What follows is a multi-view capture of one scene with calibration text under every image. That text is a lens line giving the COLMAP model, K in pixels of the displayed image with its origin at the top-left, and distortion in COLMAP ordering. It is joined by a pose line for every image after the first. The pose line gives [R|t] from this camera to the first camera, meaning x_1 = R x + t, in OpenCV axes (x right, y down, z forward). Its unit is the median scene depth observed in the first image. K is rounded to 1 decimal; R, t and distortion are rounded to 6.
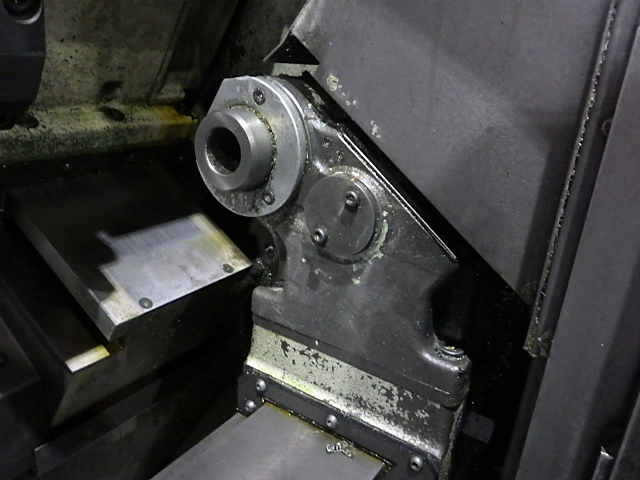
lens RADIAL K [[525.6, 0, 320.0], [0, 525.6, 240.0], [0, 0, 1]] dist [0.001300, -0.004567]
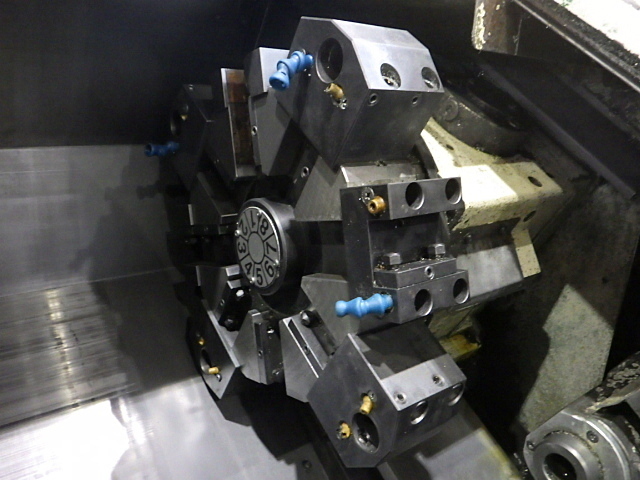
lens RADIAL K [[525.6, 0, 320.0], [0, 525.6, 240.0], [0, 0, 1]] dist [0.001300, -0.004567]
pose [[0.949542, 0.070056, -0.305715, -0.397411], [-0.094352, 0.993387, -0.065416, -0.611738], [0.299111, 0.090960, 0.949873, -0.529401]]
